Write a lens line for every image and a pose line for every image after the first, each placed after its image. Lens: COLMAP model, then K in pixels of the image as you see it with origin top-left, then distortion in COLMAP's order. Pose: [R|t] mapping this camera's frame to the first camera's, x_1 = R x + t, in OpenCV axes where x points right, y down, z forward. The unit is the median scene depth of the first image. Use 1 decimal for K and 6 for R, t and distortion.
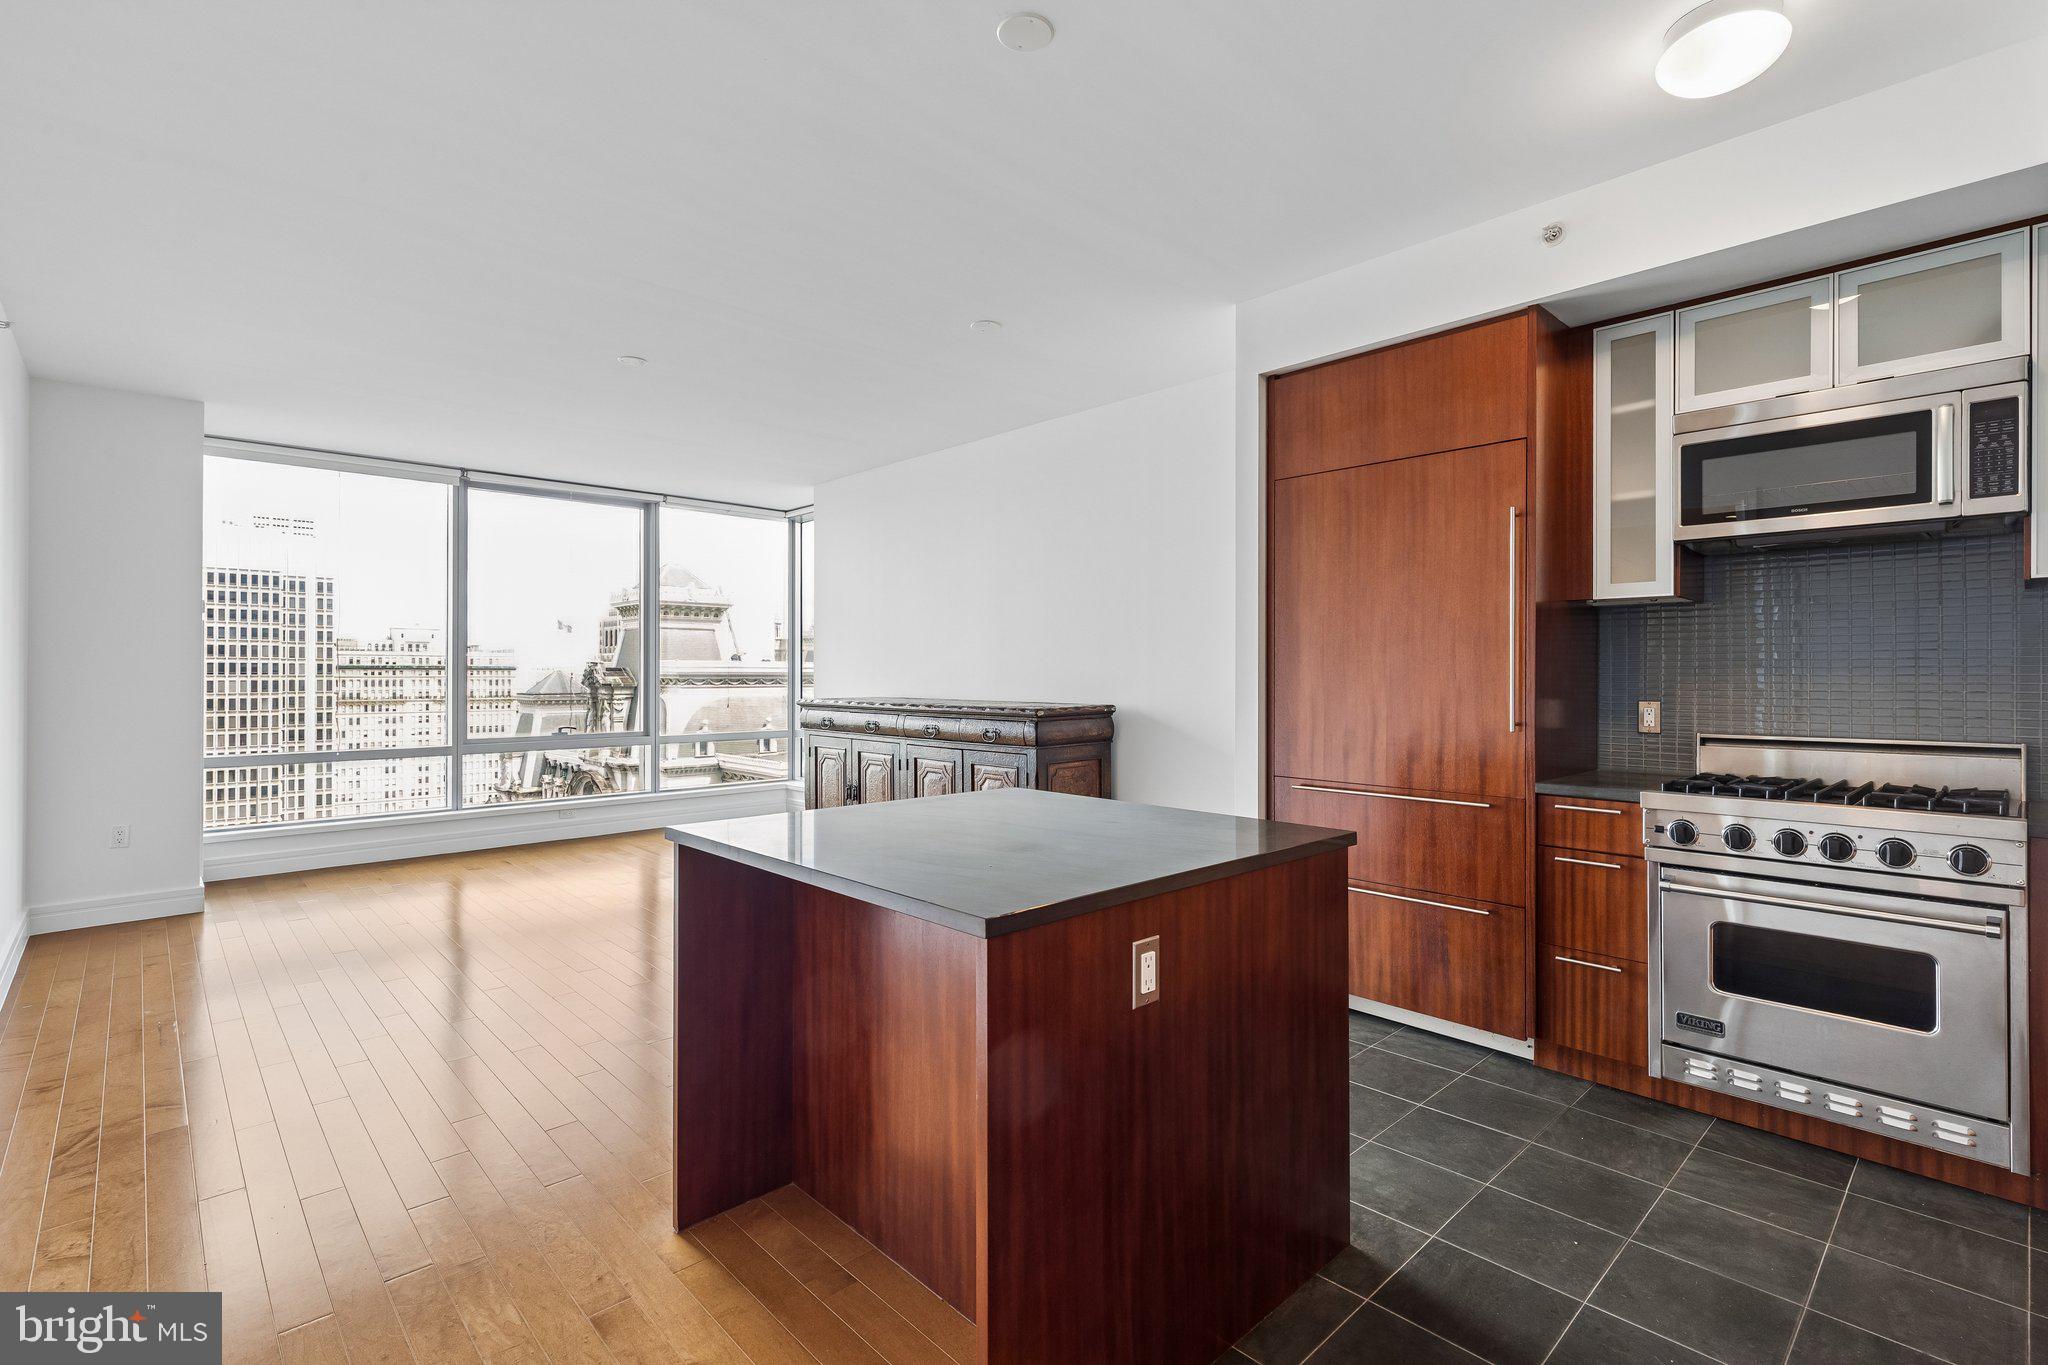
lens RADIAL K [[935.0, 0, 1037.7], [0, 935.0, 667.5], [0, 0, 1]] dist [0.010008, -0.001987]
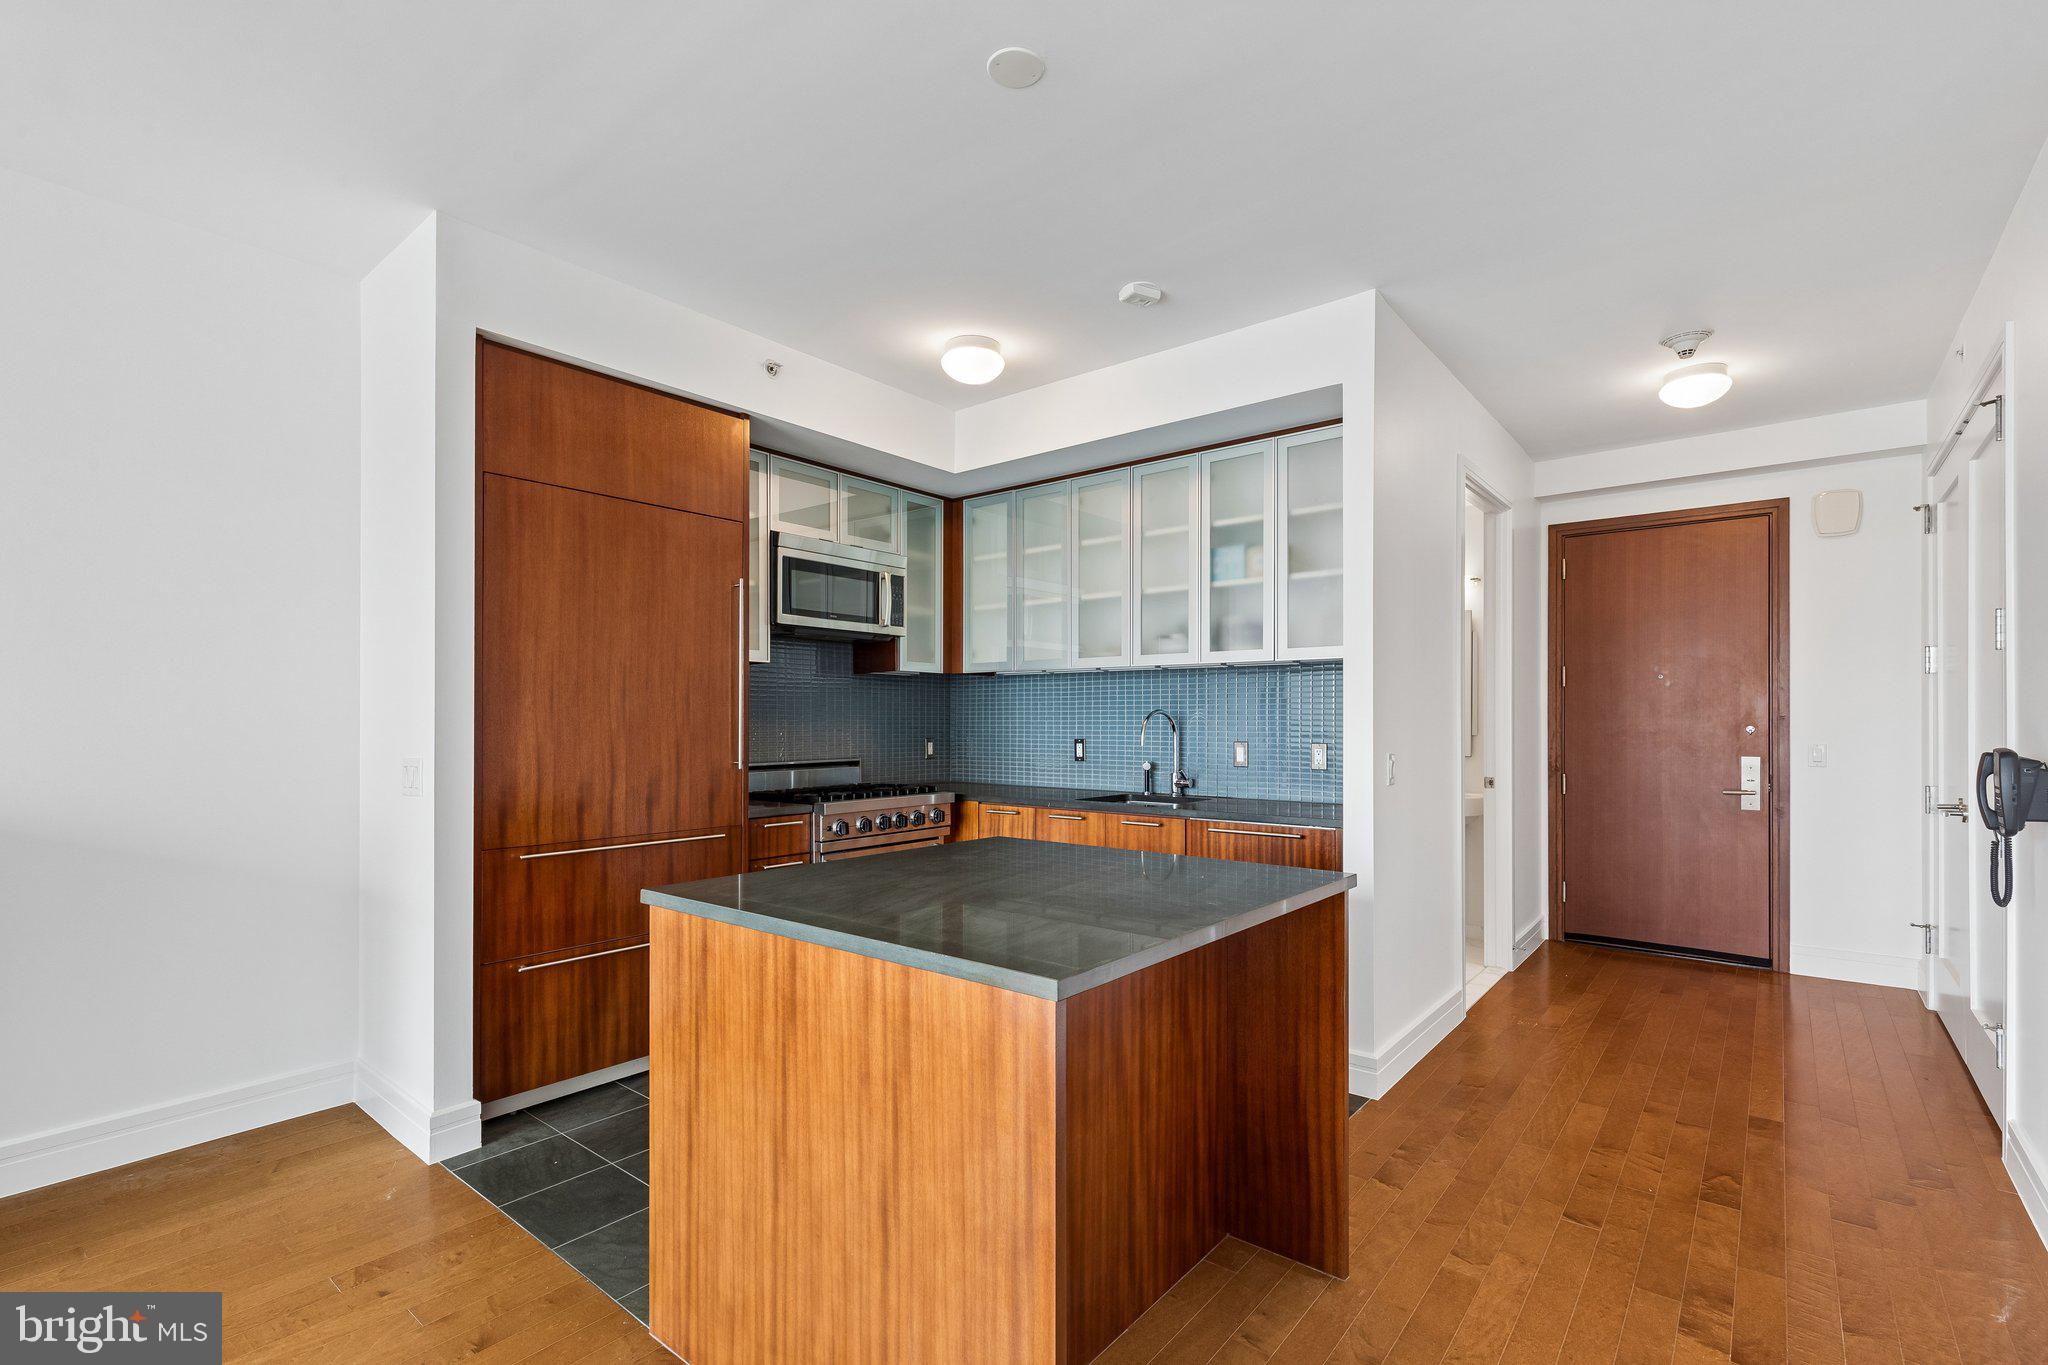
lens RADIAL K [[935.0, 0, 1023.8], [0, 935.0, 721.5], [0, 0, 1]] dist [0.010008, -0.001987]
pose [[-0.128645, 0.000234, 0.991691, -0.711875], [-0.006972, 0.999975, -0.001140, 0.007344], [-0.991666, -0.007061, -0.128640, 0.802833]]
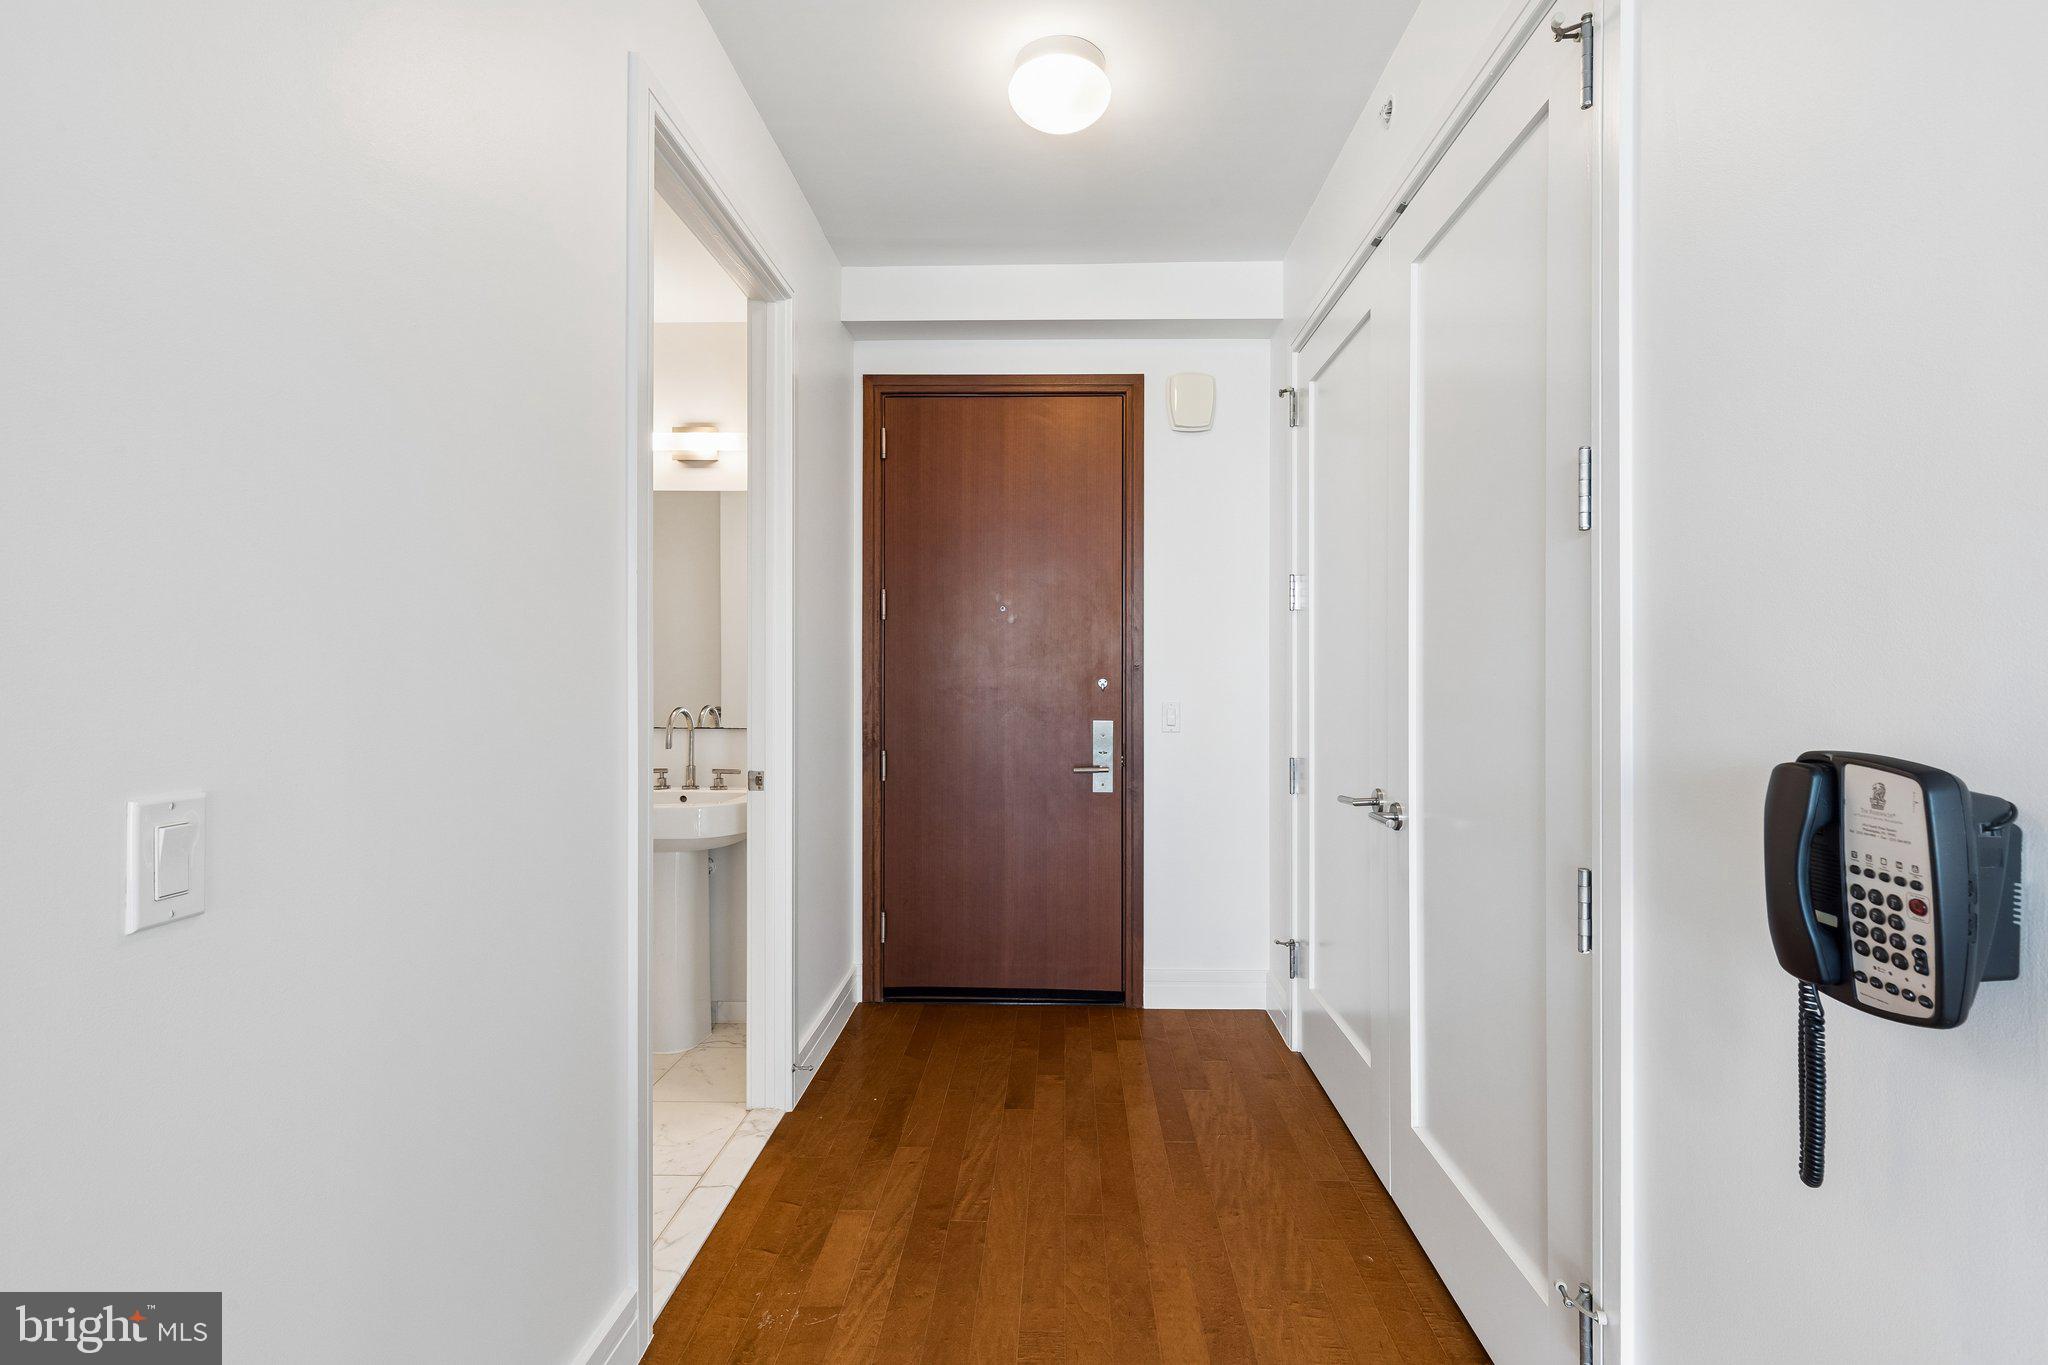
lens RADIAL K [[935.0, 0, 1026.4], [0, 935.0, 666.5], [0, 0, 1]] dist [0.010008, -0.001987]
pose [[-0.693623, 0.002280, 0.720335, -0.052400], [-0.007027, 0.999926, -0.009932, 0.001521], [-0.720304, -0.011951, -0.693555, 0.244547]]
